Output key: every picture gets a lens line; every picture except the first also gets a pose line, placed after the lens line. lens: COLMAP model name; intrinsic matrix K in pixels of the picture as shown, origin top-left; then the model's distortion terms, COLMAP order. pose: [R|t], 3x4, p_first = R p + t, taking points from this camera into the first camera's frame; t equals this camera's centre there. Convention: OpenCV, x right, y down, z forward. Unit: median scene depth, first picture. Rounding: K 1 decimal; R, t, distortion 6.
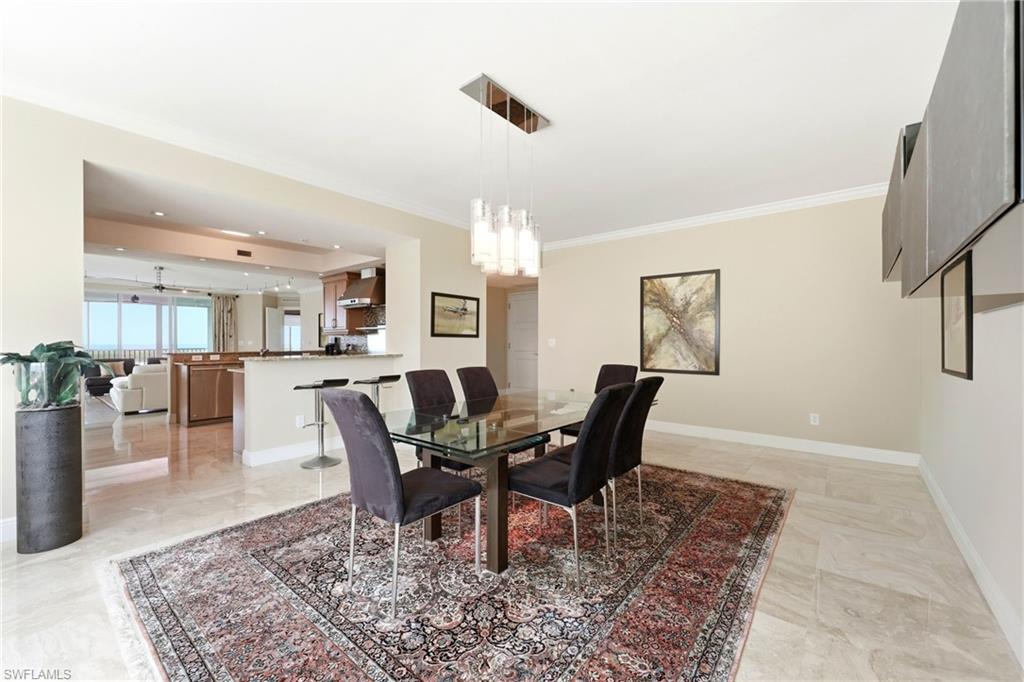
lens RADIAL K [[414.3, 0, 512.0], [0, 414.3, 341.0], [0, 0, 1]] dist [0.005974, 0.000014]
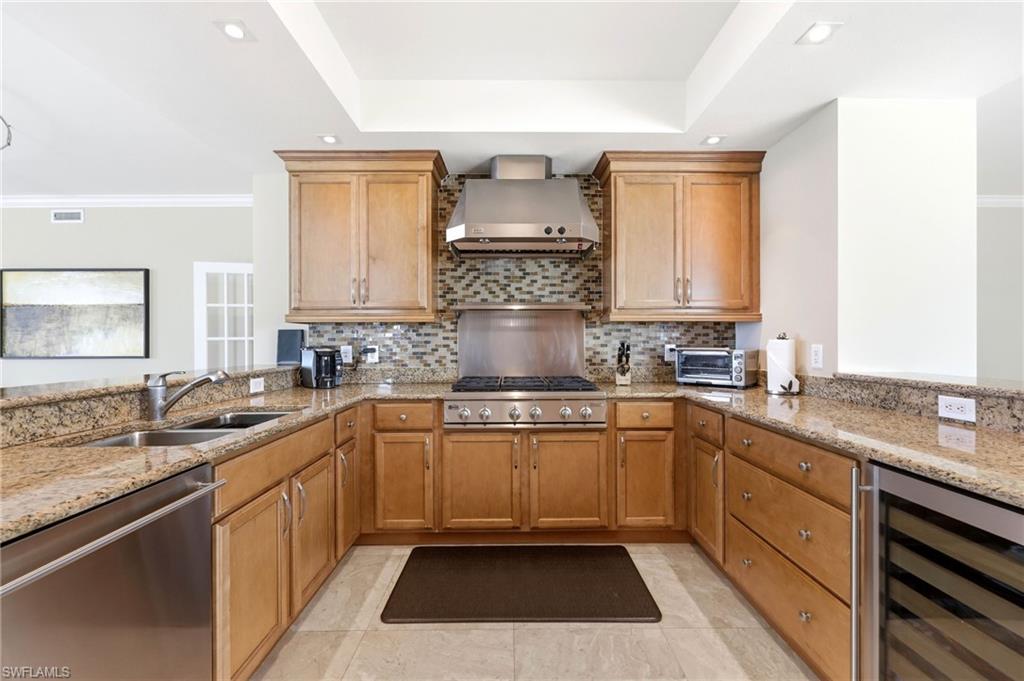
lens RADIAL K [[419.2, 0, 514.9], [0, 419.2, 340.4], [0, 0, 1]] dist [-0.001066, -0.000042]
pose [[0.759712, -0.000963, 0.650259, -0.664270], [0.003874, 0.999988, -0.003045, 0.002718], [-0.650248, 0.004832, 0.759706, 0.760940]]
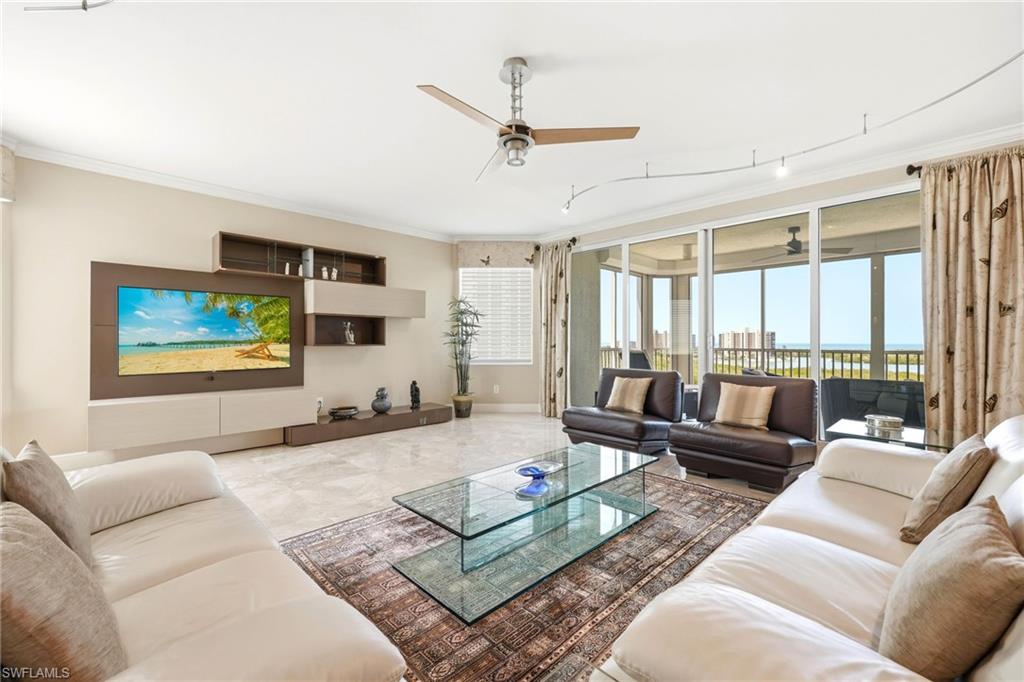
lens RADIAL K [[414.7, 0, 513.5], [0, 414.7, 339.4], [0, 0, 1]] dist [-0.000768, -0.000014]
pose [[-0.083531, -0.001291, -0.996504, -0.785545], [0.000103, 0.999999, -0.001304, 0.014374], [0.996505, -0.000211, -0.083531, 1.413222]]
